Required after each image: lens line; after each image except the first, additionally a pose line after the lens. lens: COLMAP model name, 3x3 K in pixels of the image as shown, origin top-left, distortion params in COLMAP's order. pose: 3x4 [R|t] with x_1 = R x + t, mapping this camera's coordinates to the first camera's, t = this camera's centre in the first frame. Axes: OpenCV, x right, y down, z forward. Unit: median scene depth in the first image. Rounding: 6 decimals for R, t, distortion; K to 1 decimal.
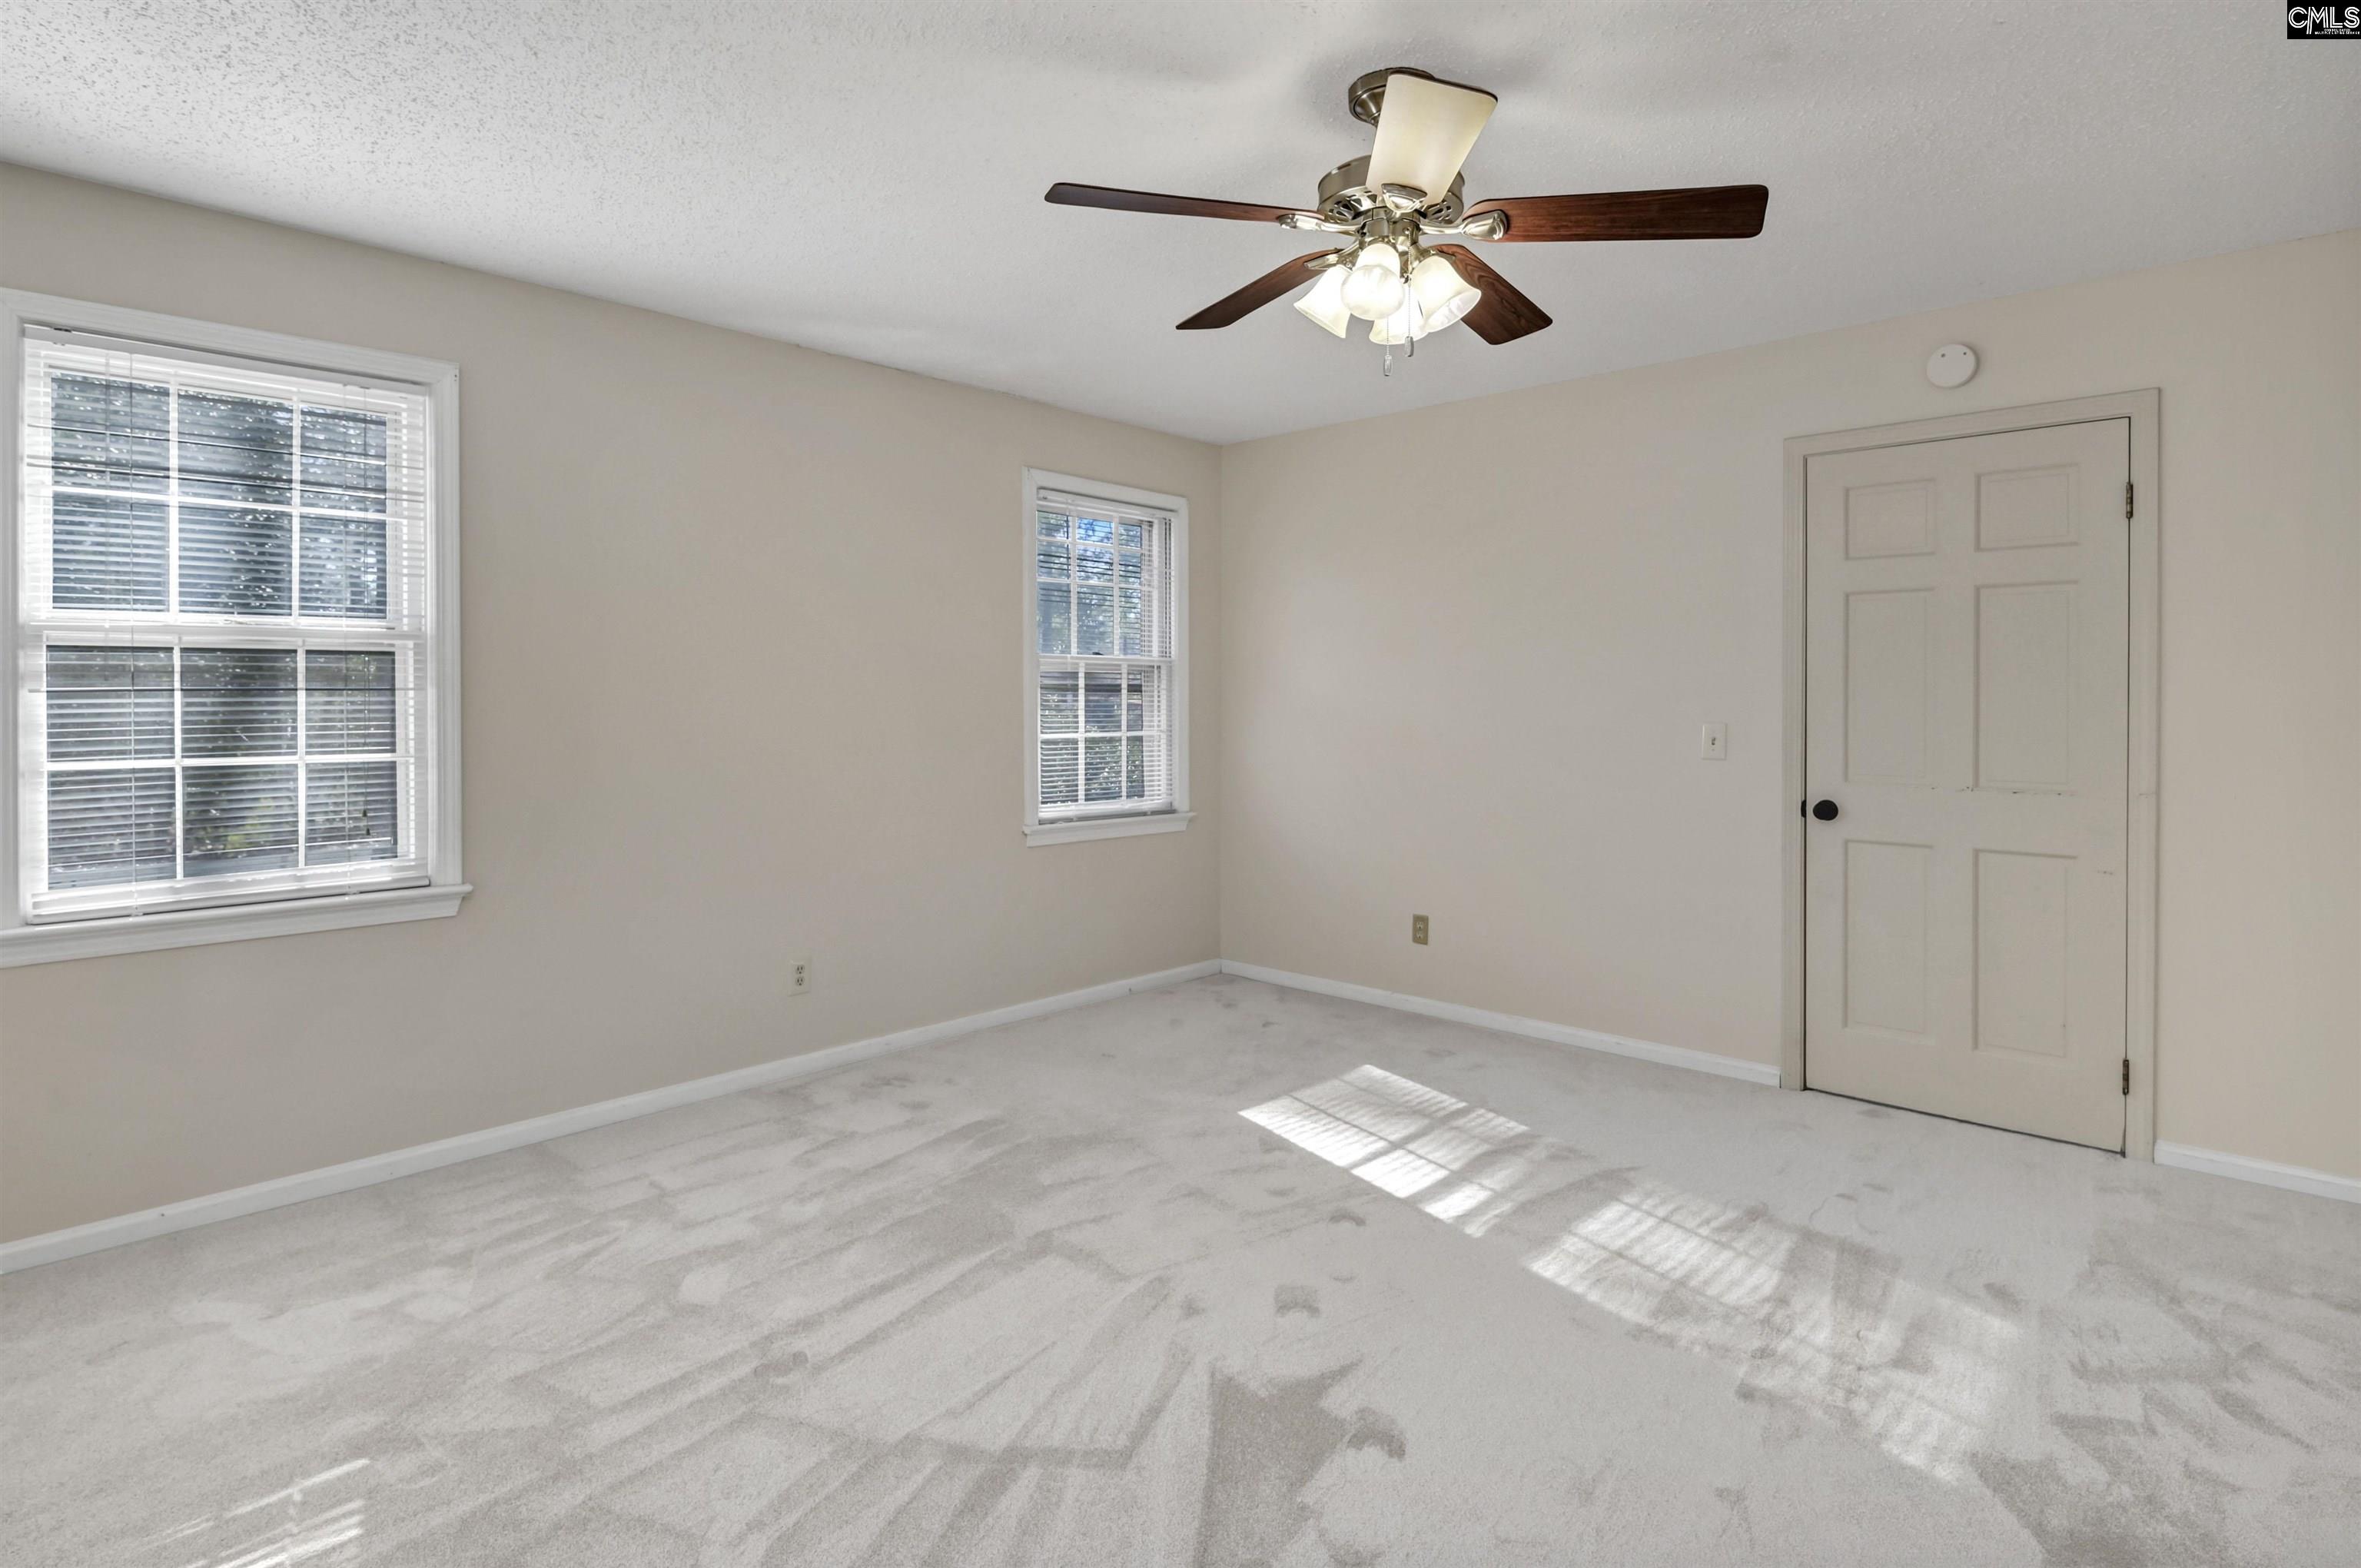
lens RADIAL K [[1241.9, 0, 1186.1], [0, 1241.9, 695.8], [0, 0, 1]] dist [0.001868, 0.000272]
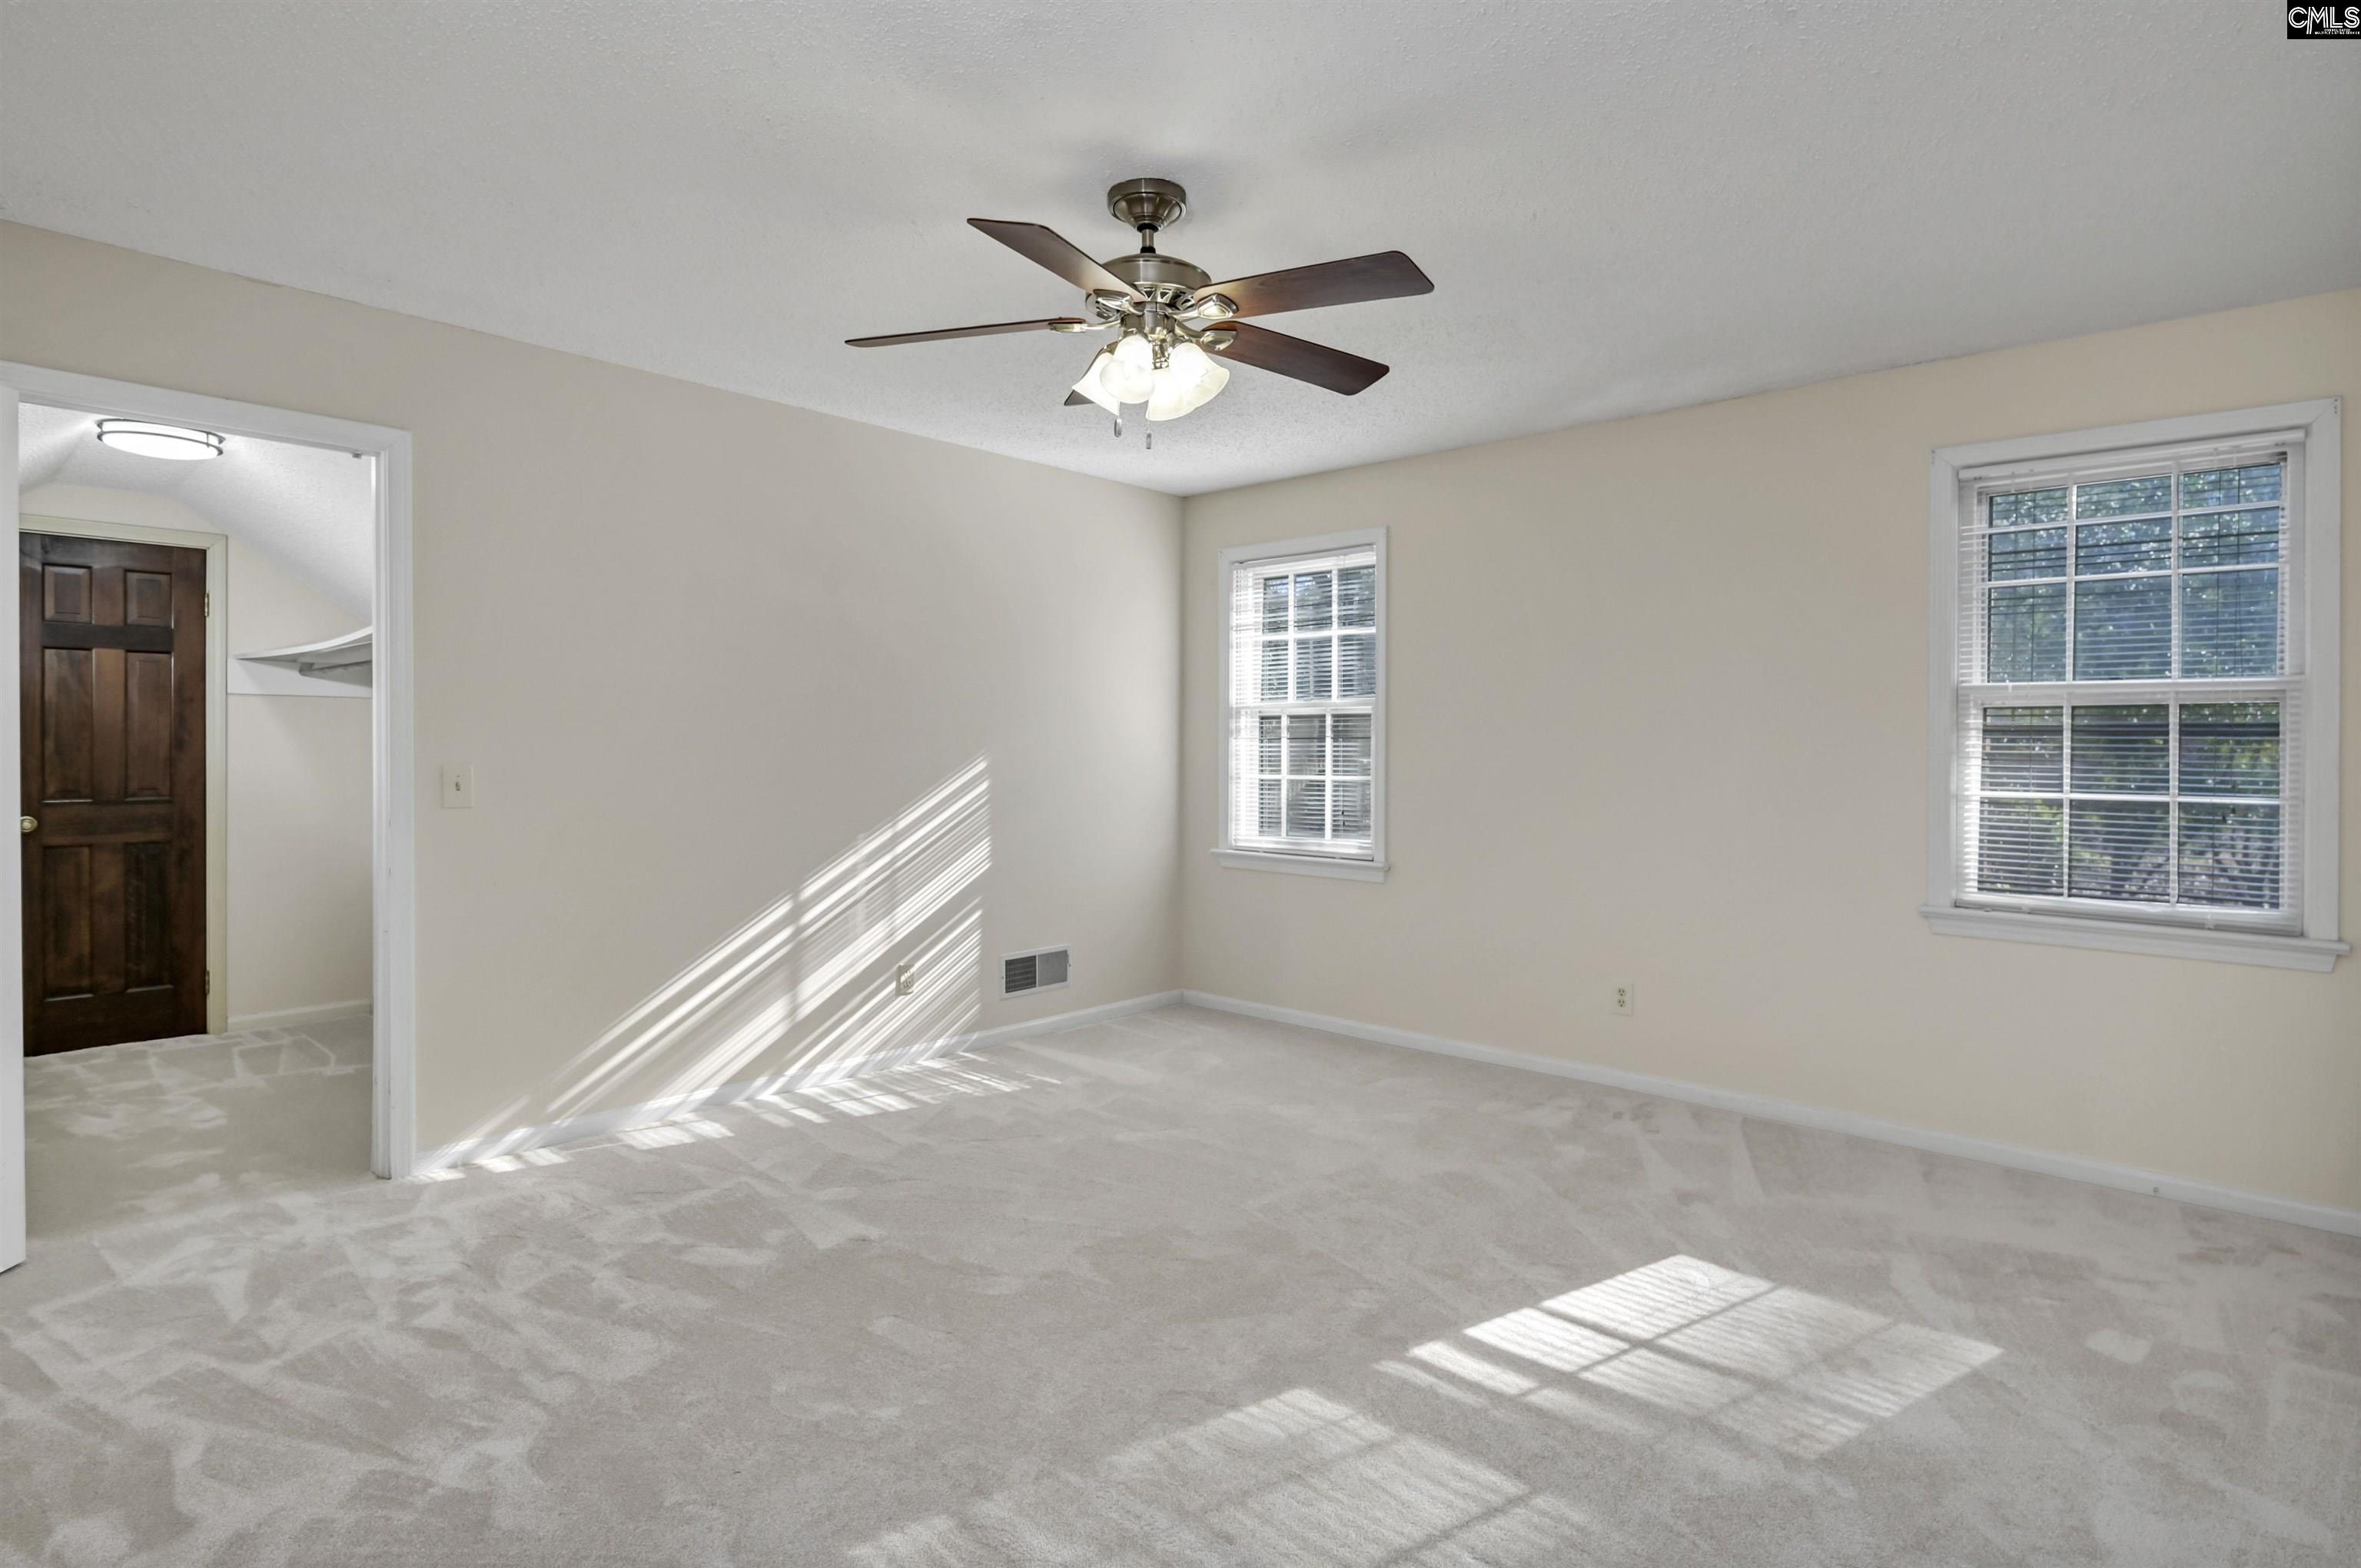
lens RADIAL K [[1206.6, 0, 1155.9], [0, 1206.6, 747.1], [0, 0, 1]] dist [0.000447, 0.000064]
pose [[-0.015330, -0.000205, -0.999882, 0.915608], [-0.007859, 0.999969, -0.000084, 0.012034], [0.999852, 0.007857, -0.015331, 0.744375]]
